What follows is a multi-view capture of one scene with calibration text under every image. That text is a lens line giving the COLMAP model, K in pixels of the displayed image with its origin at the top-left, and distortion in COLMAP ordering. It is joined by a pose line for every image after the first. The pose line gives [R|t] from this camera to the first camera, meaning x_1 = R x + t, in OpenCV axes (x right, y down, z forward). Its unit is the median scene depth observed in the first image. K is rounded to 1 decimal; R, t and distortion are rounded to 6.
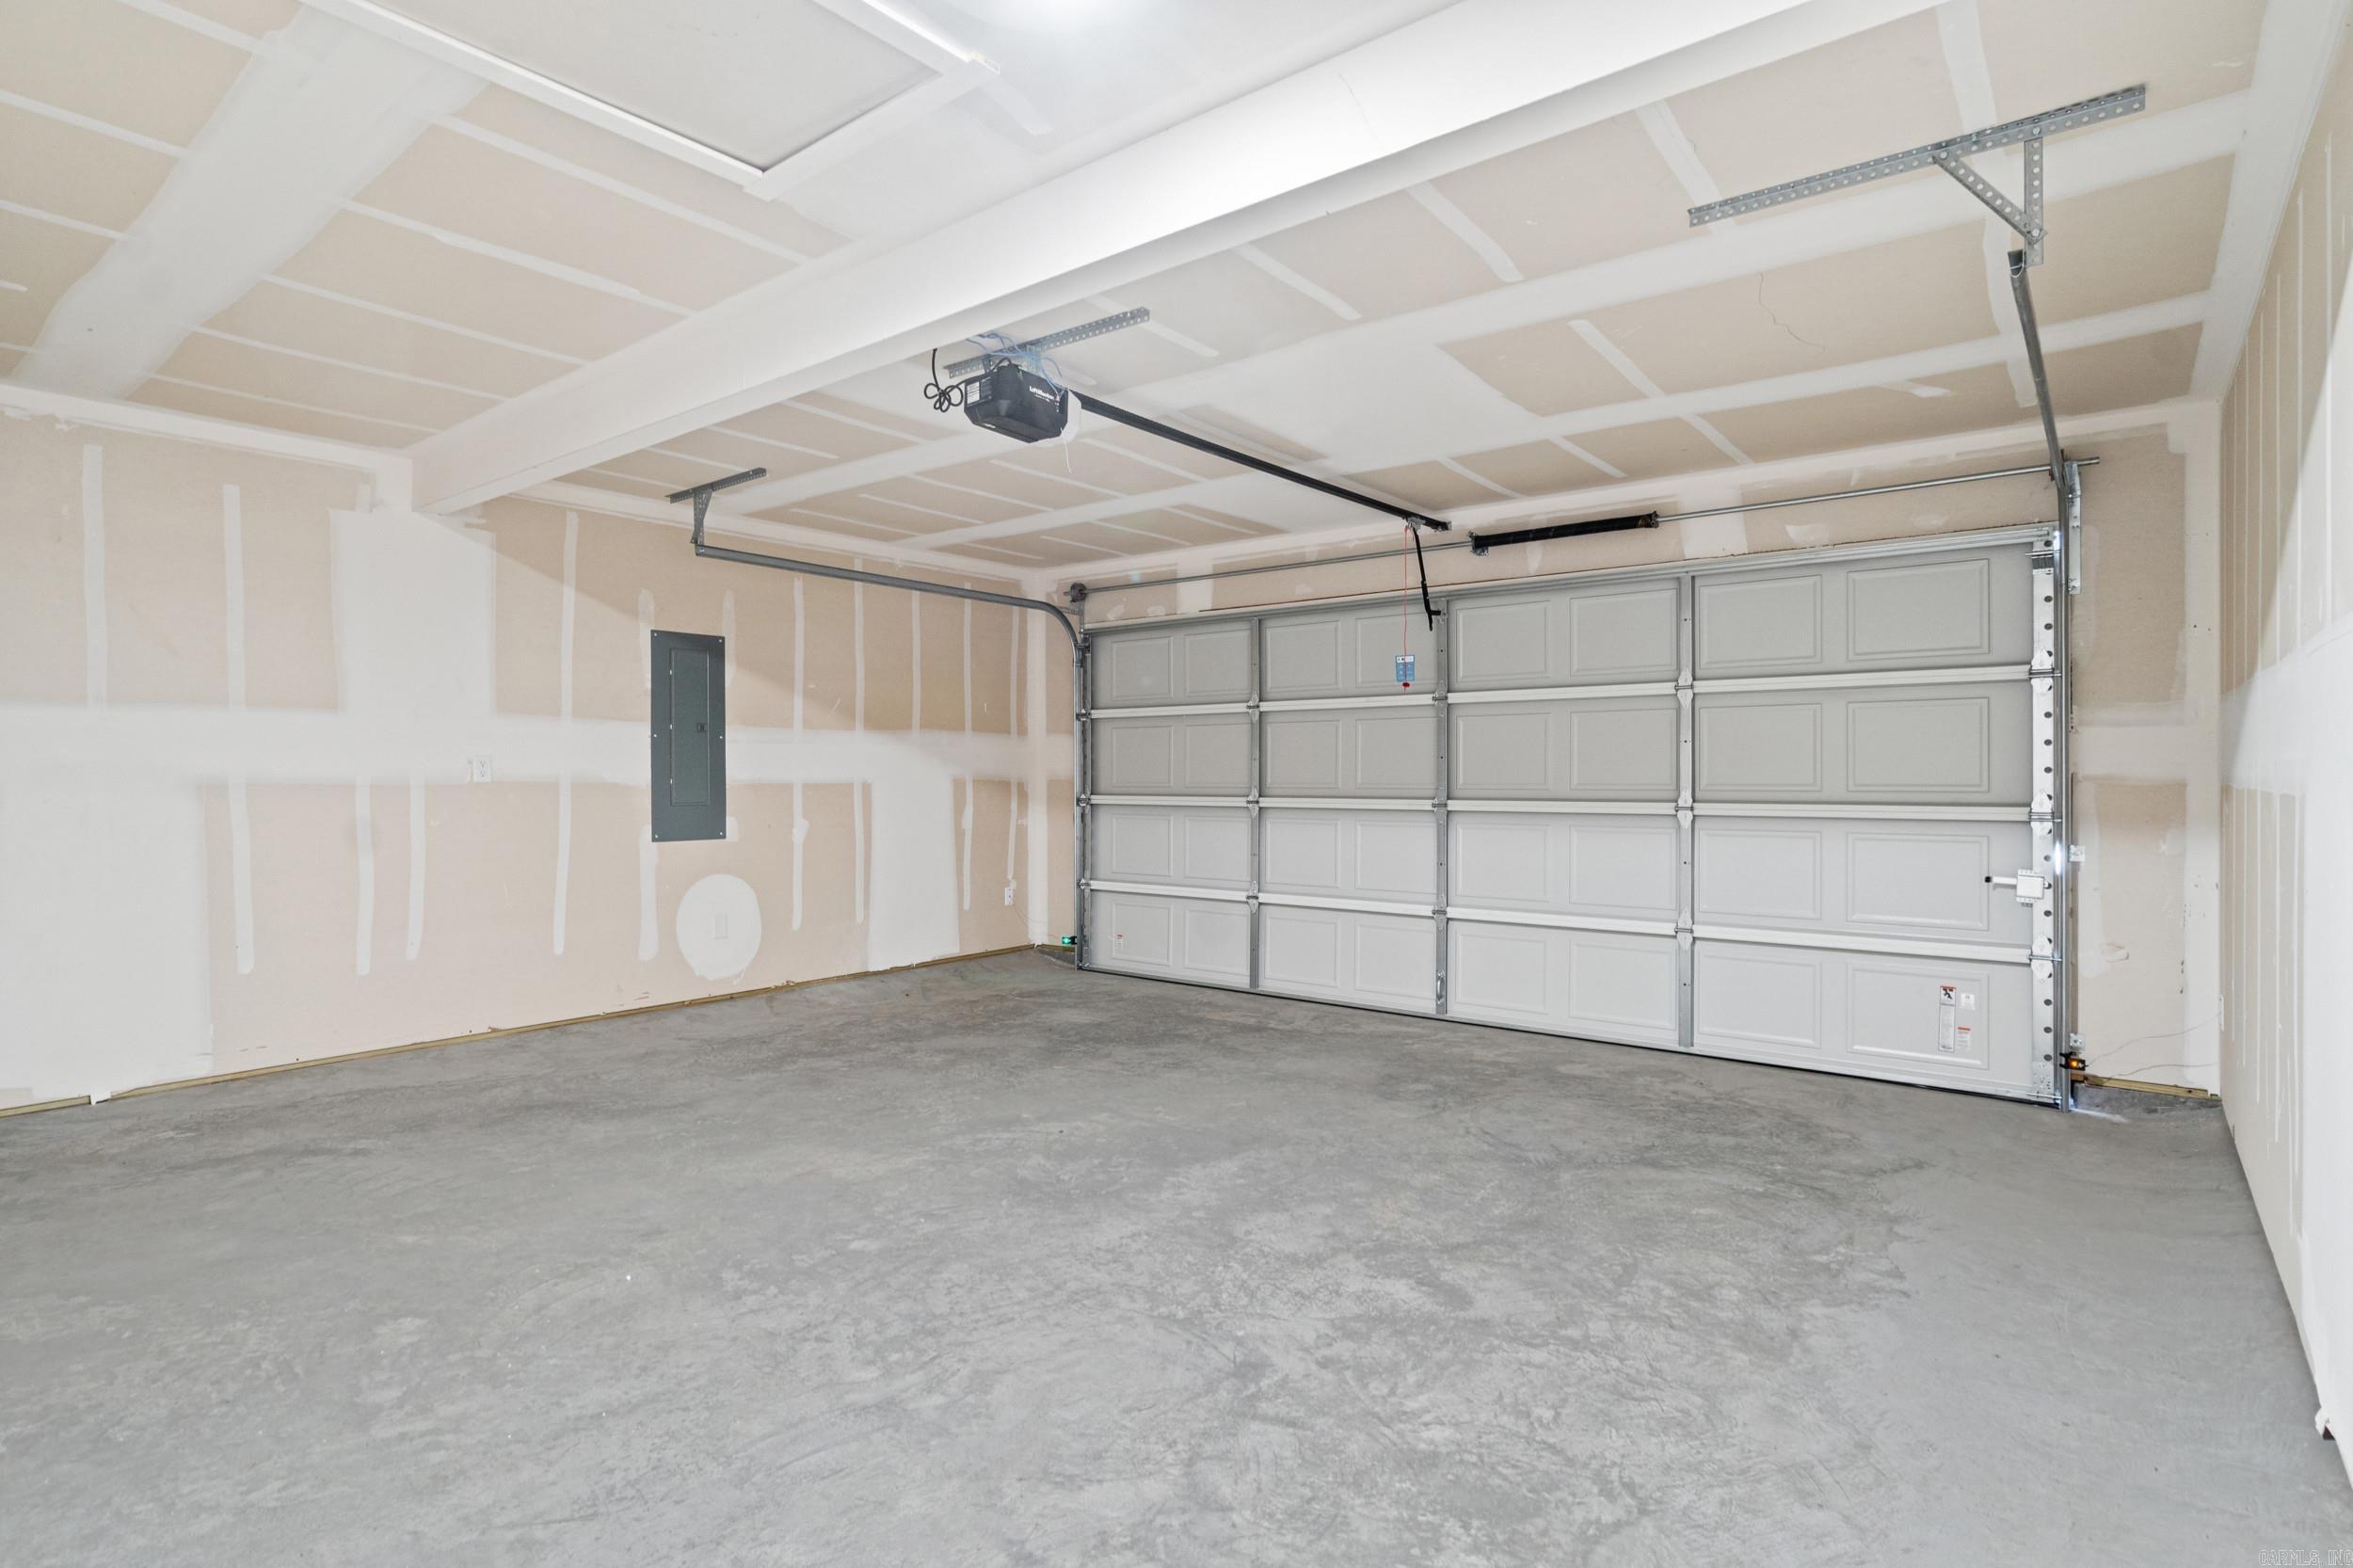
lens RADIAL K [[1200.0, 0, 1175.2], [0, 1200.0, 775.5], [0, 0, 1]] dist [-0.011368, 0.003816]
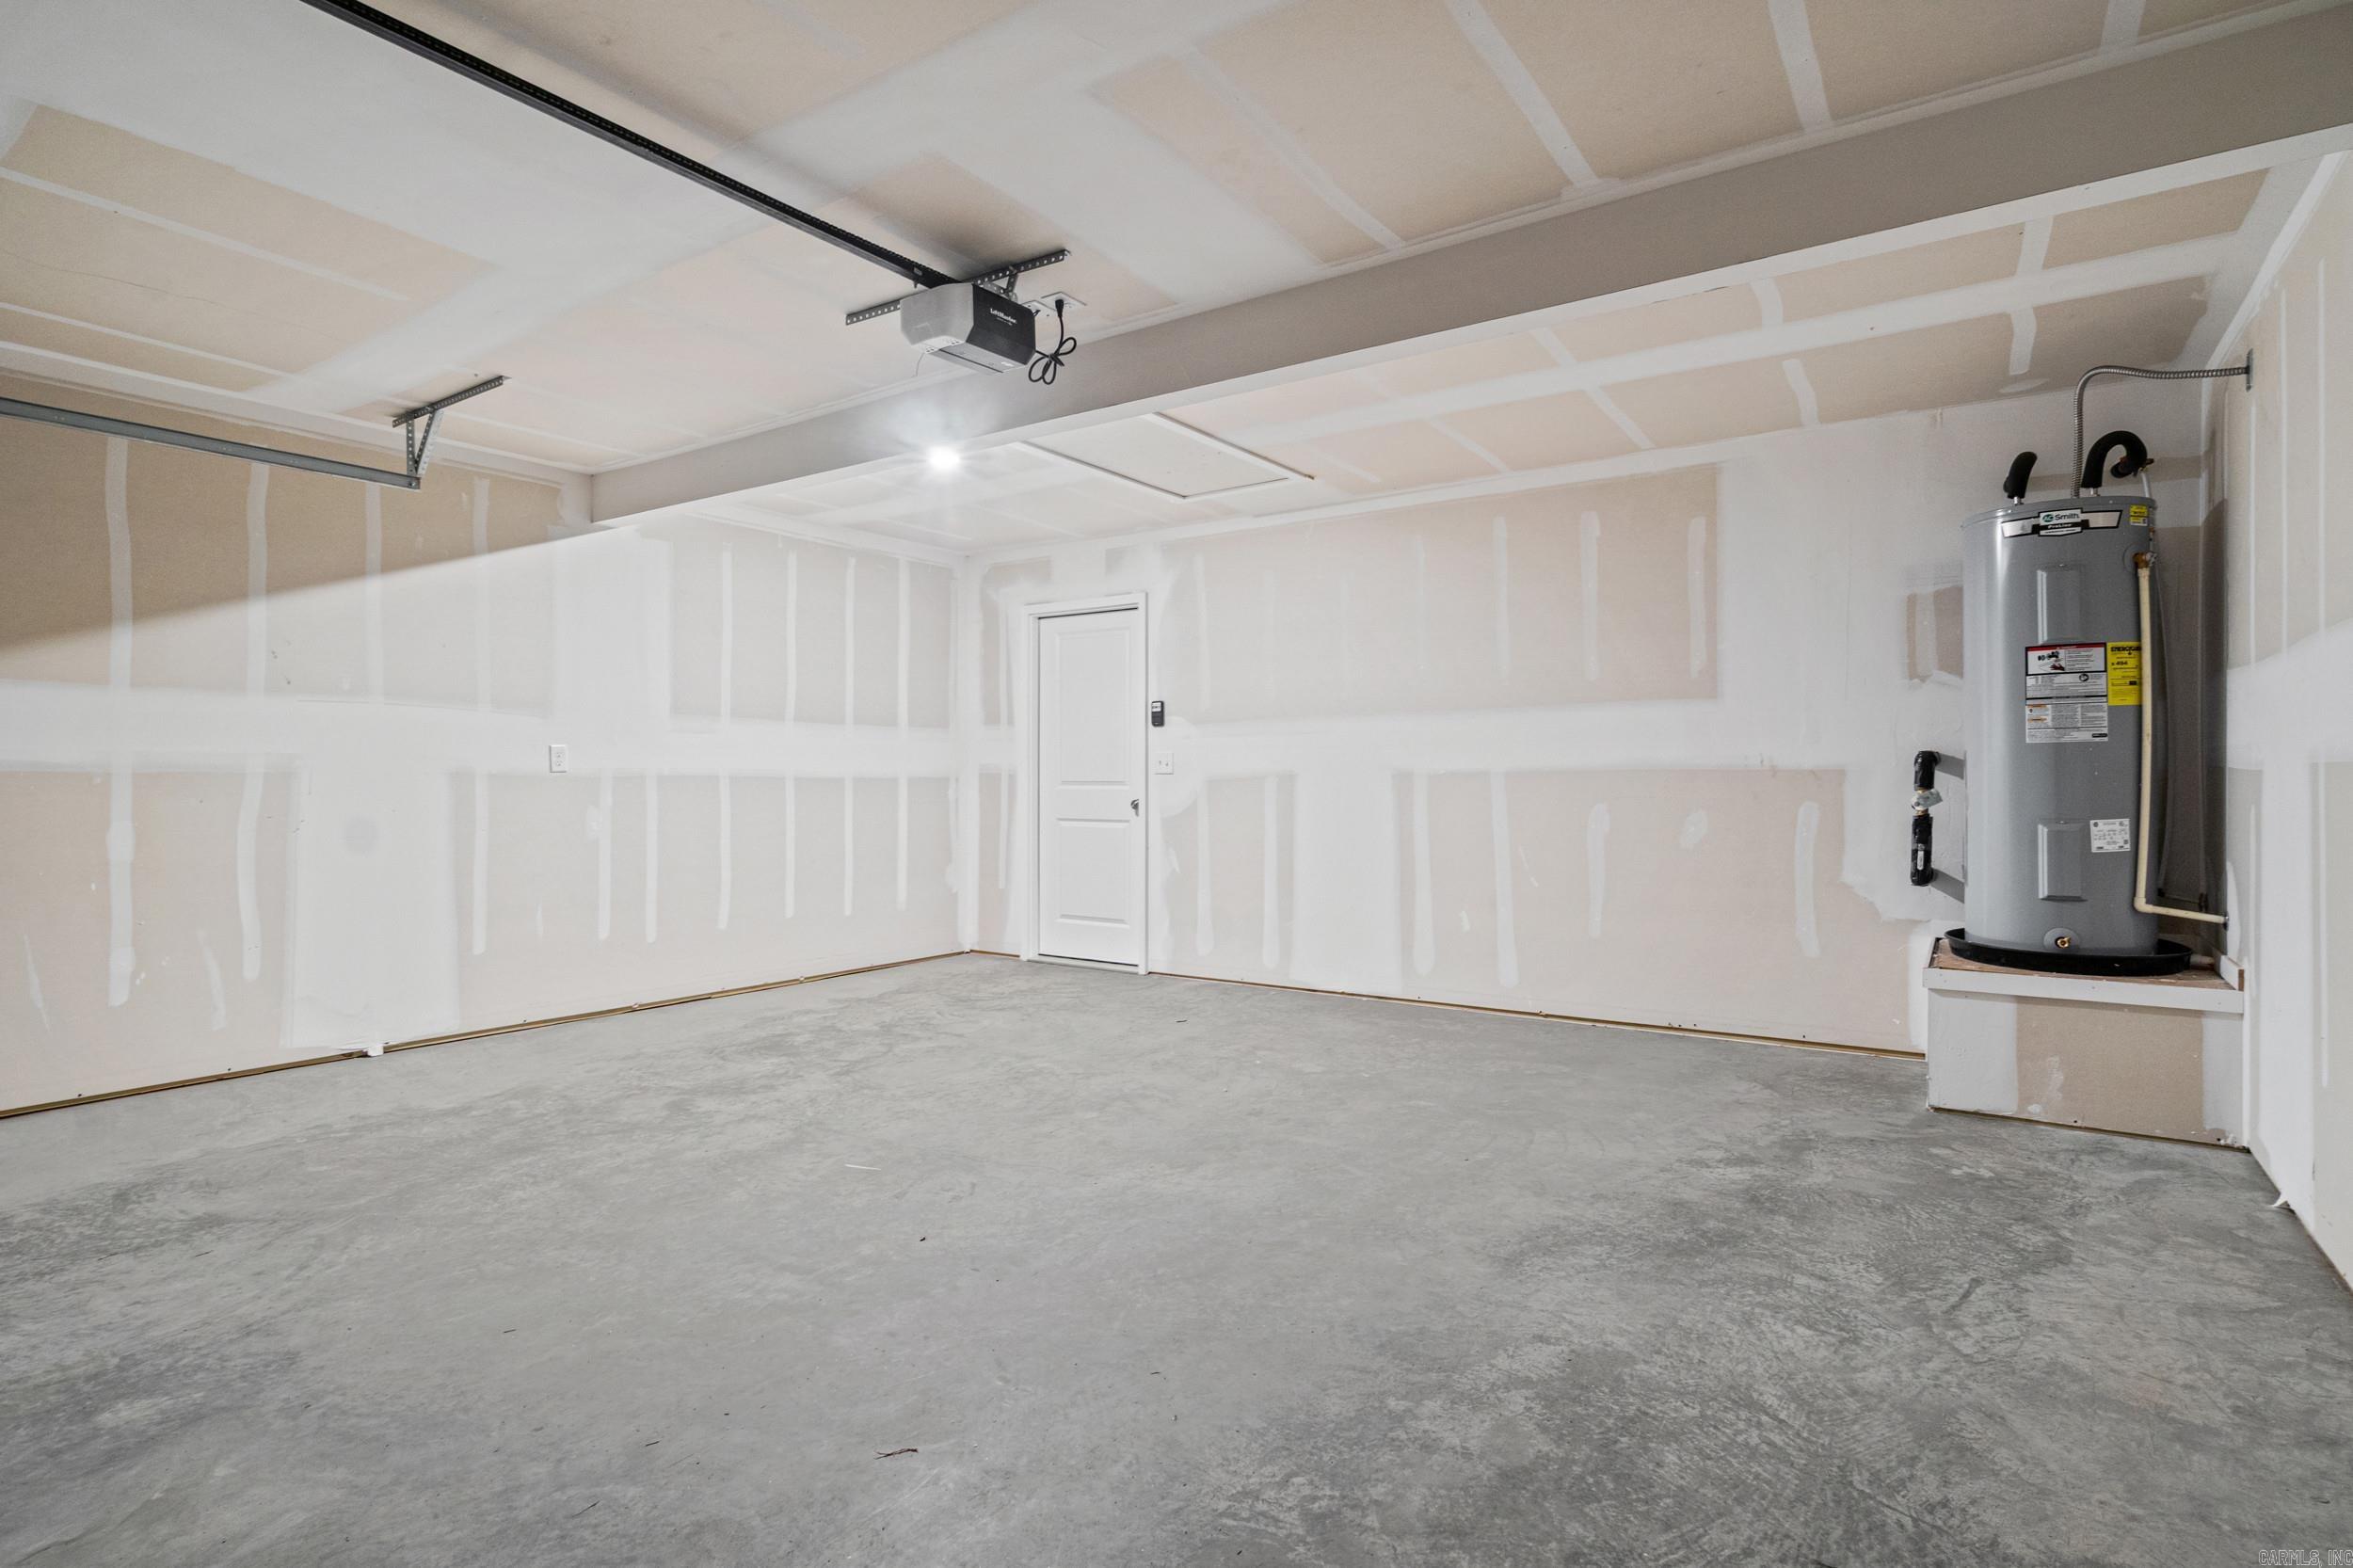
lens RADIAL K [[1200.0, 0, 1181.5], [0, 1200.0, 768.3], [0, 0, 1]] dist [-0.011368, 0.003816]
pose [[-0.997158, 0.000300, -0.075336, -0.240154], [0.000789, 0.999979, -0.006456, 0.016848], [0.075333, -0.006497, -0.997137, 2.117445]]
